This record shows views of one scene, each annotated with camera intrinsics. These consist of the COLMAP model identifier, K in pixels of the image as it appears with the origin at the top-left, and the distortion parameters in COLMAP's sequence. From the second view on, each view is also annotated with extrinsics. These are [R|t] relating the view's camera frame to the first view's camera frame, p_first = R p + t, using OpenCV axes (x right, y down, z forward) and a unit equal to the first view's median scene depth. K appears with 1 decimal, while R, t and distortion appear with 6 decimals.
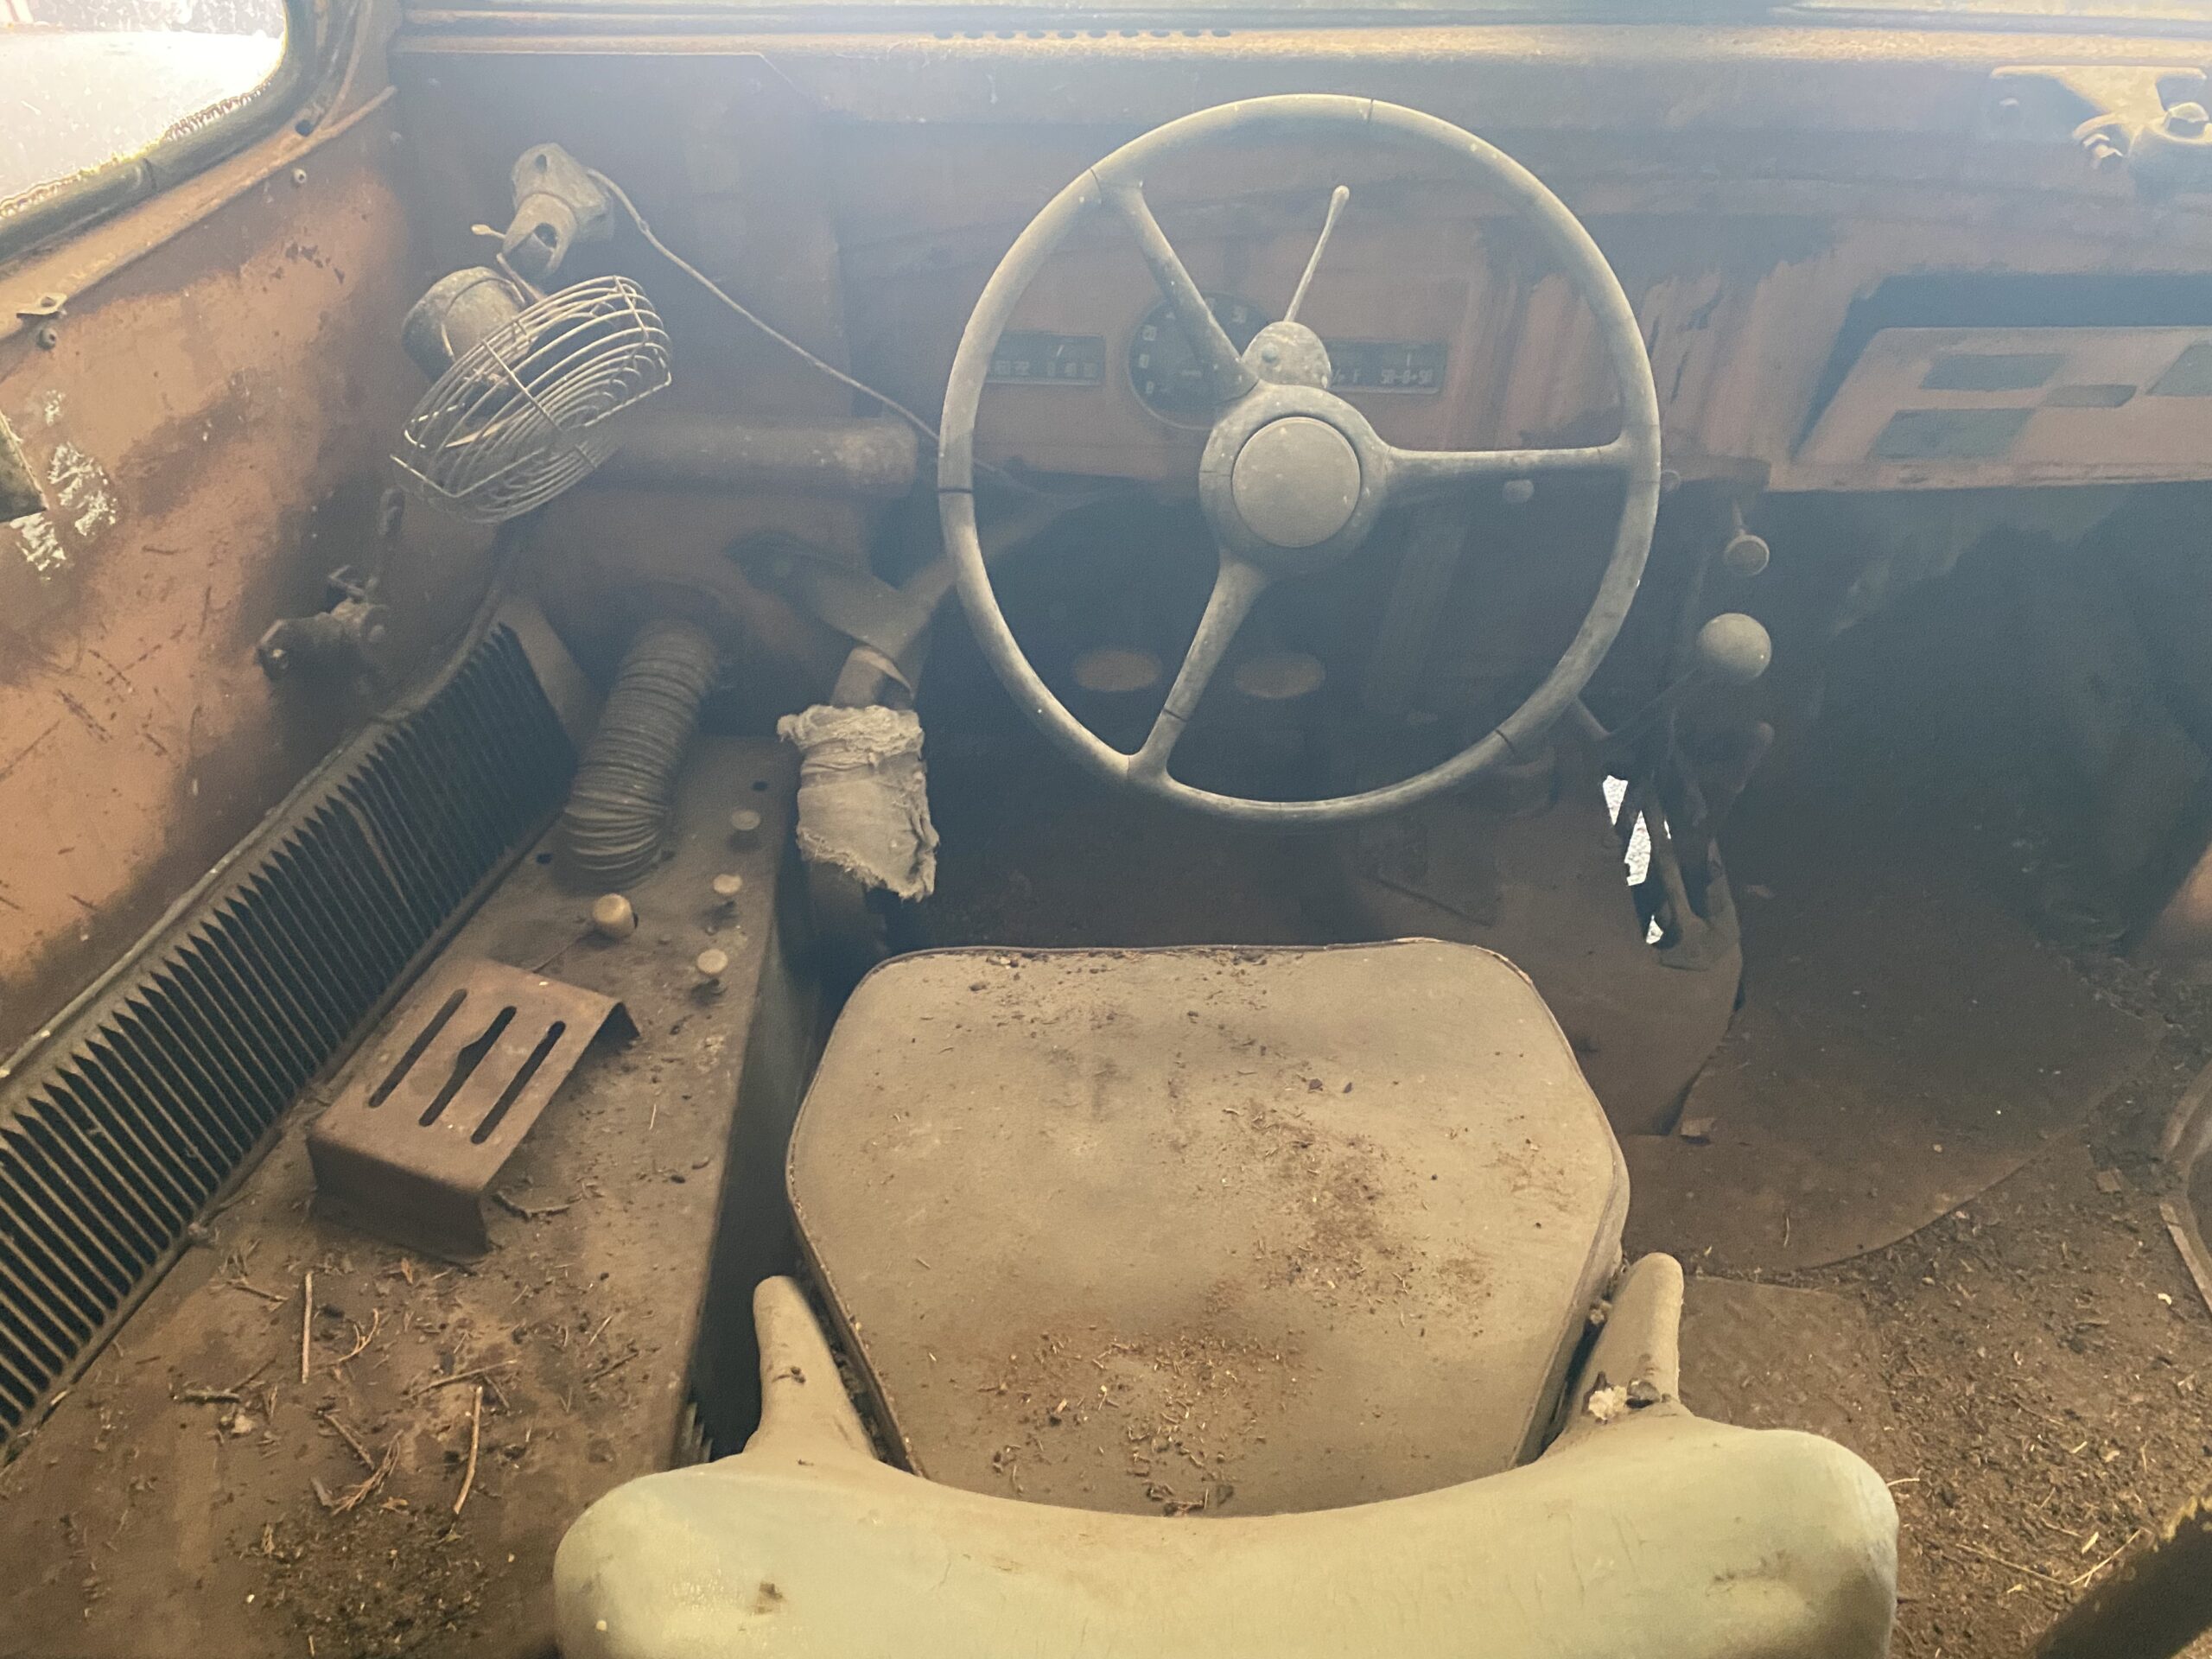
lens RADIAL K [[1700.6, 0, 1106.0], [0, 1700.6, 829.5], [0, 0, 1]] dist [-0.007085, -0.006454]
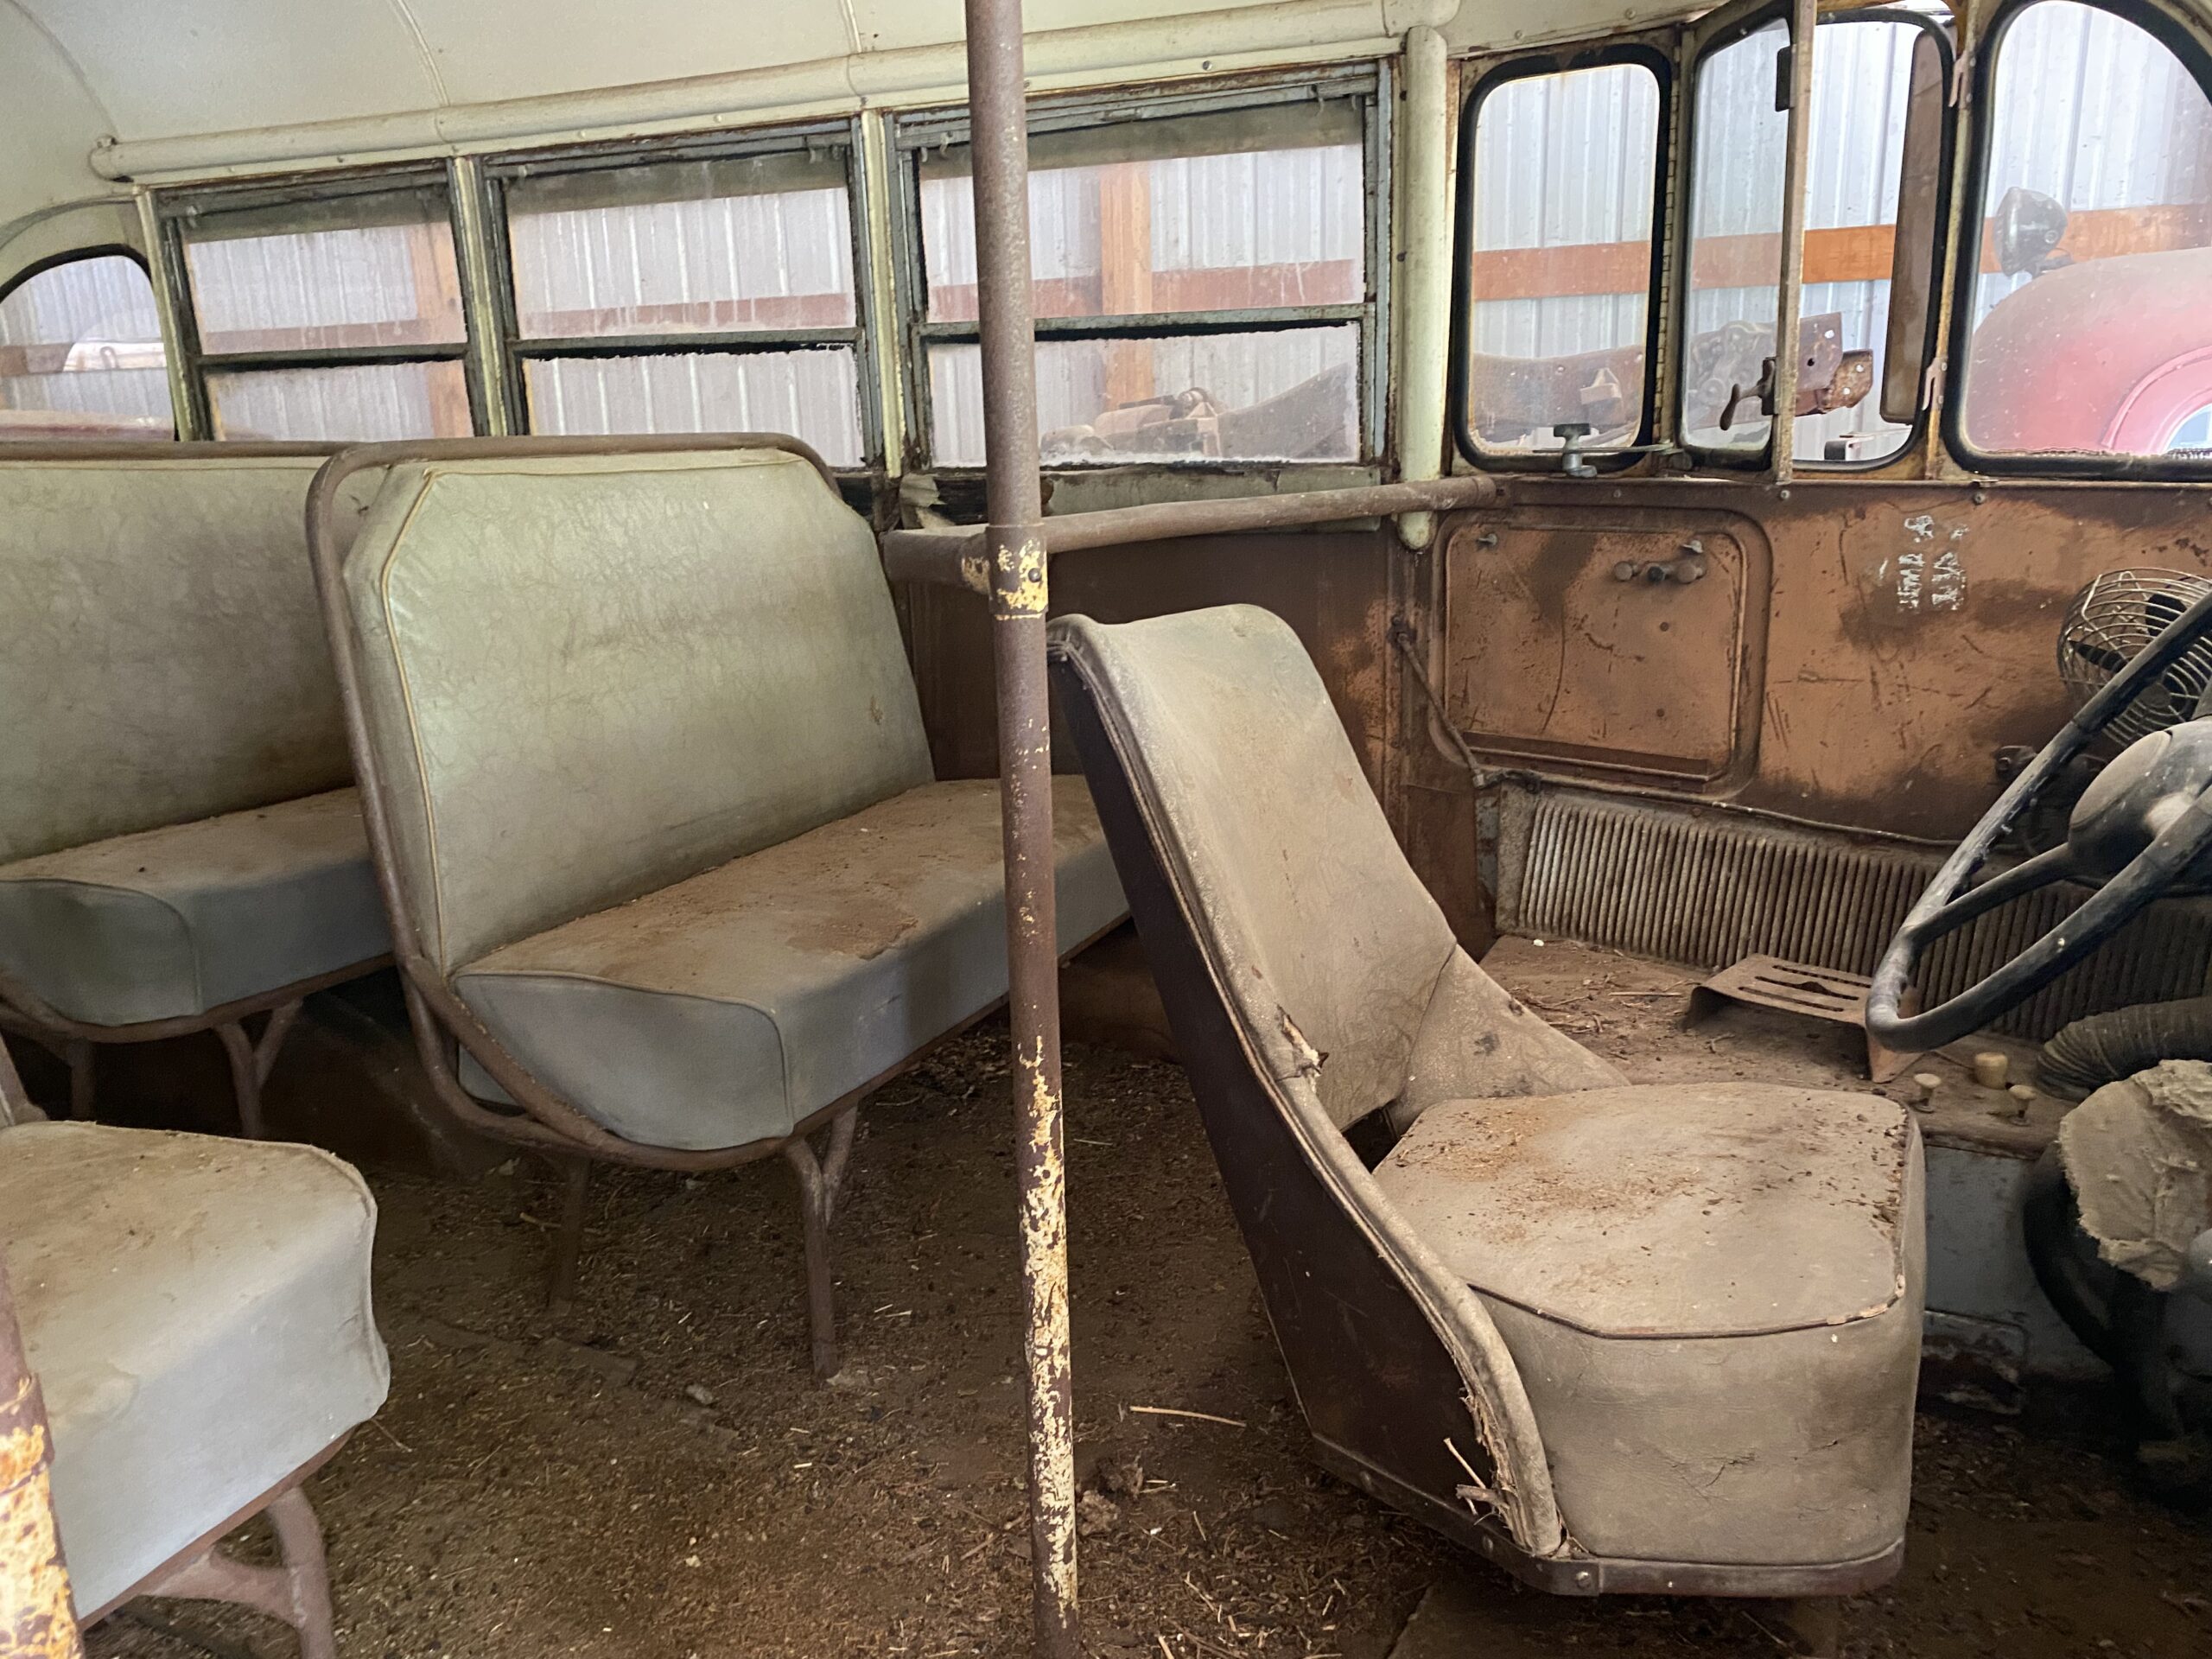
lens RADIAL K [[1705.8, 0, 1106.0], [0, 1705.8, 829.5], [0, 0, 1]] dist [0.029075, -0.038729]
pose [[-0.442053, 0.206880, -0.872806, 1.194618], [-0.627962, 0.623439, 0.465819, -0.267985], [0.640510, 0.754006, -0.145680, 0.739195]]
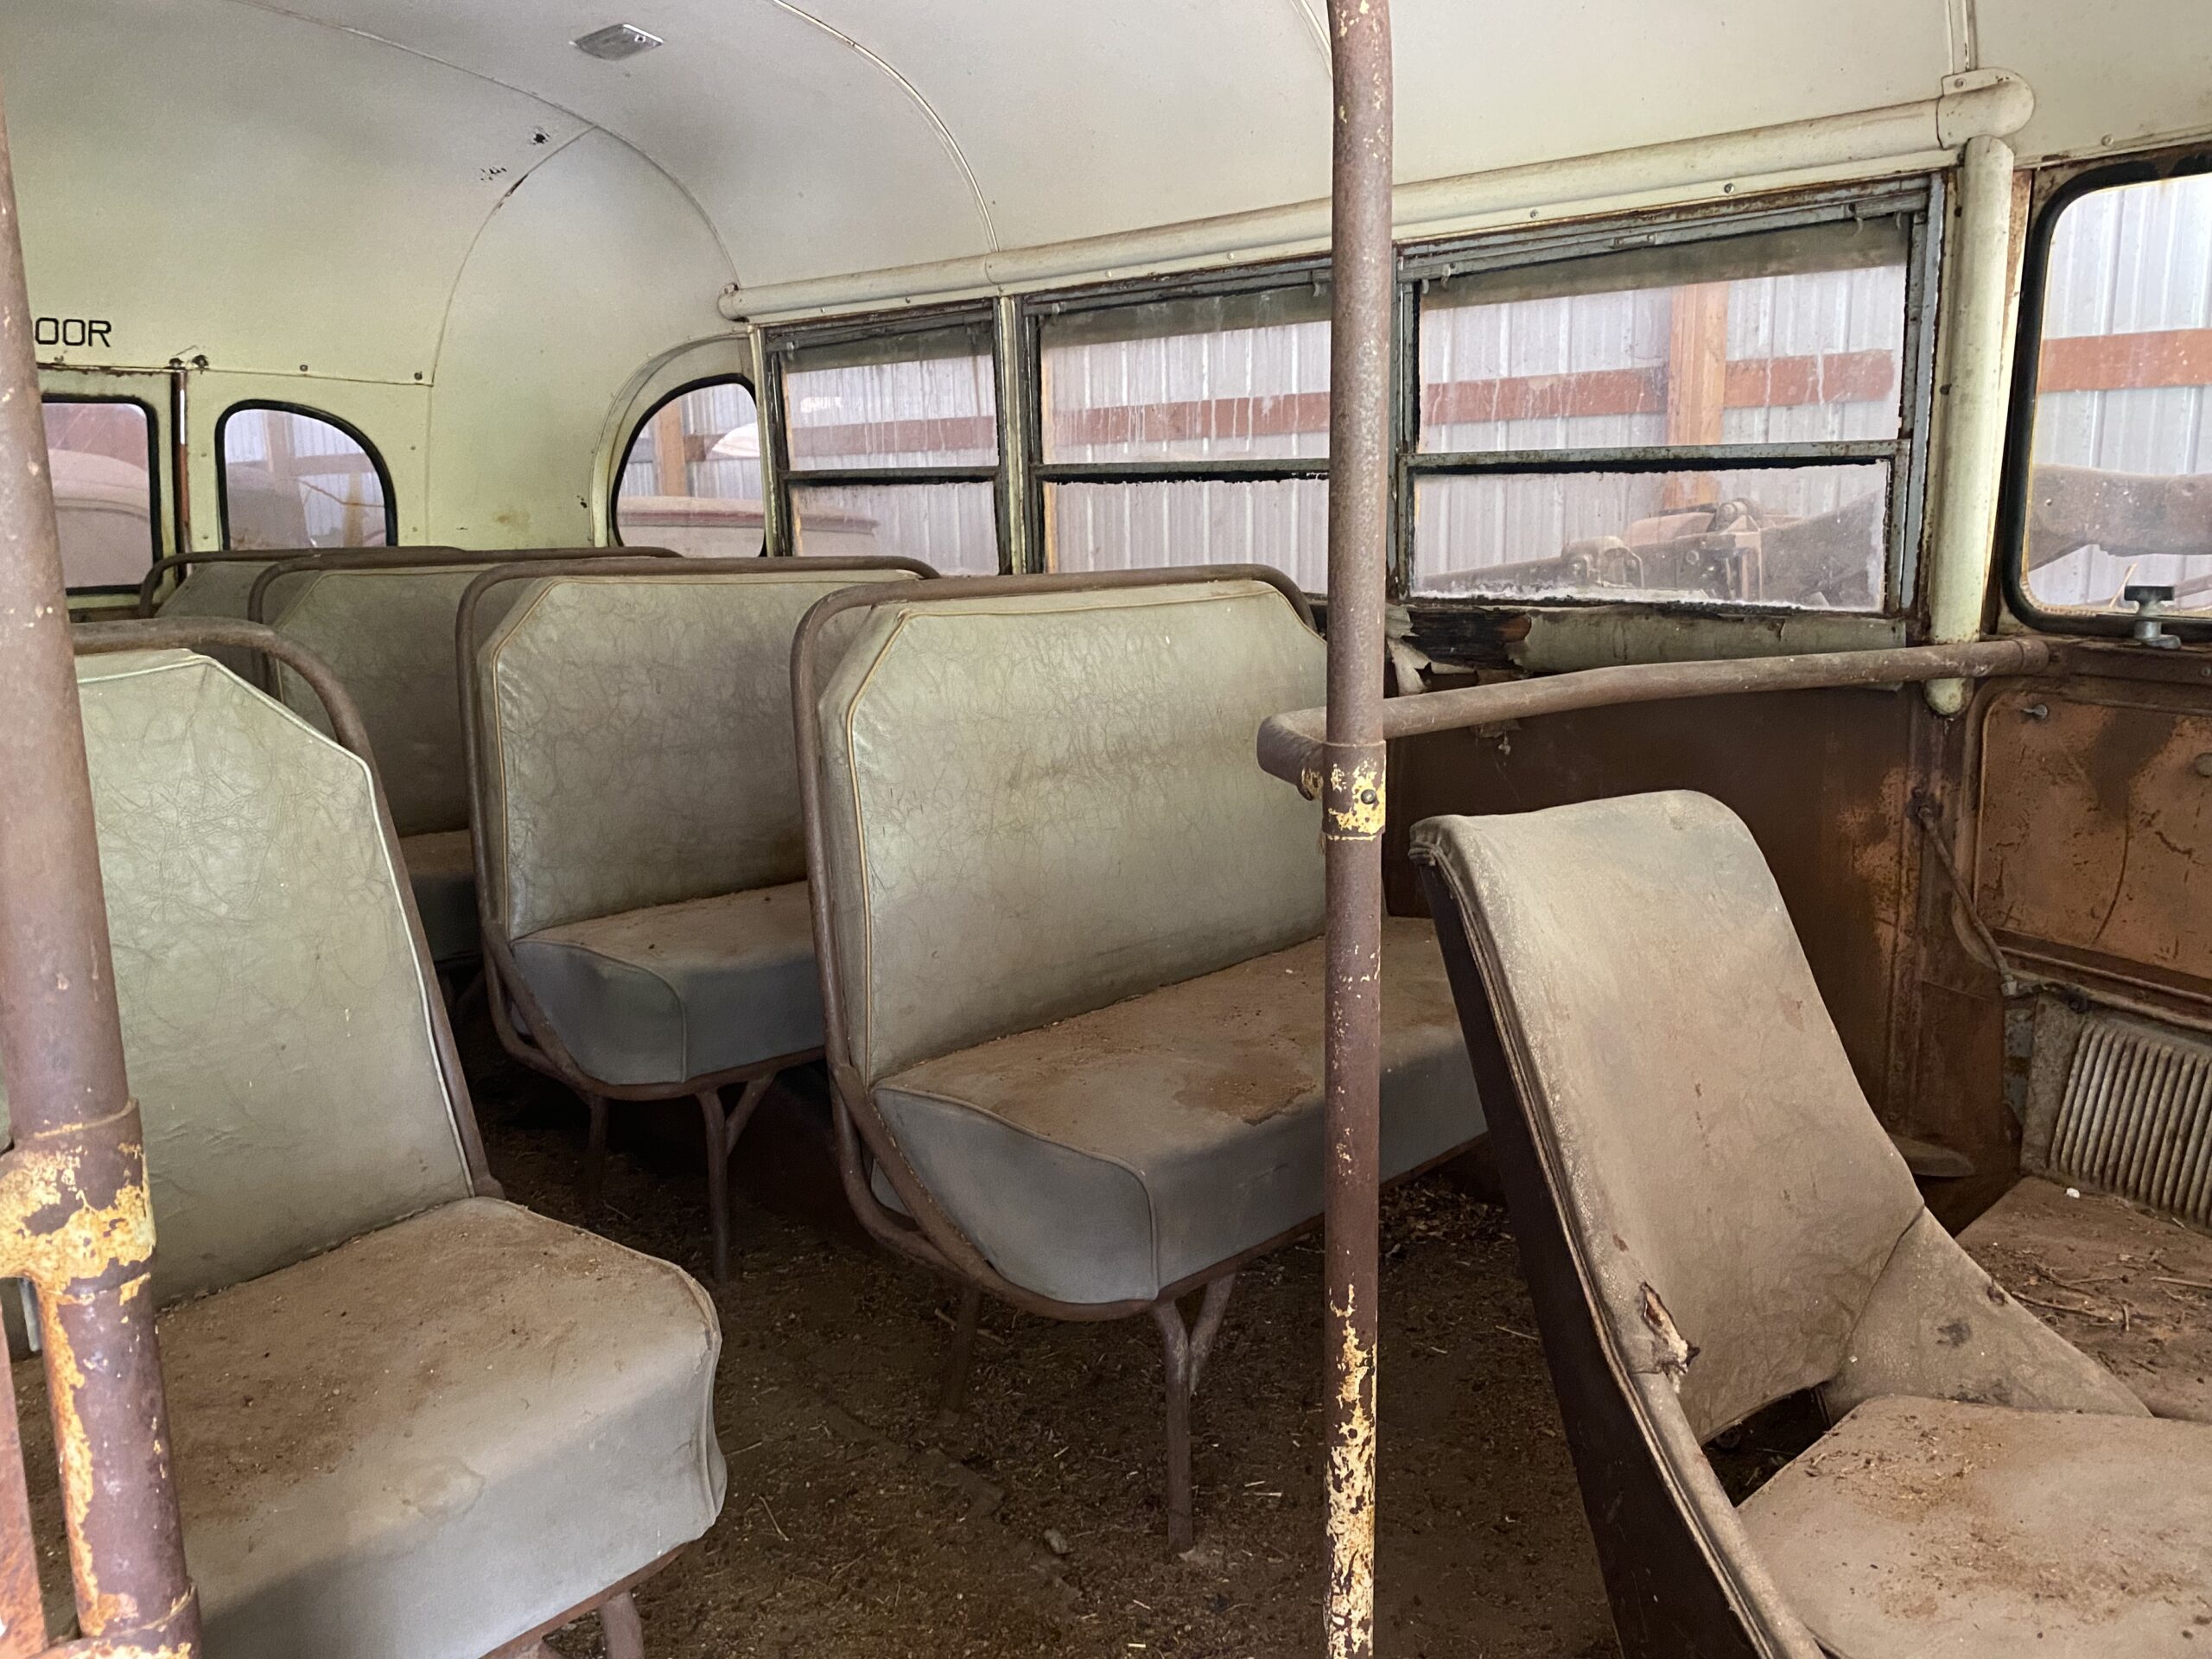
lens RADIAL K [[1700.2, 0, 1057.4], [0, 1700.2, 799.9], [0, 0, 1]] dist [0.016402, -0.009214]
pose [[-0.726393, 0.116385, -0.677354, 1.079630], [-0.486582, 0.608942, 0.626440, -0.363967], [0.485378, 0.784630, -0.385700, 0.733340]]
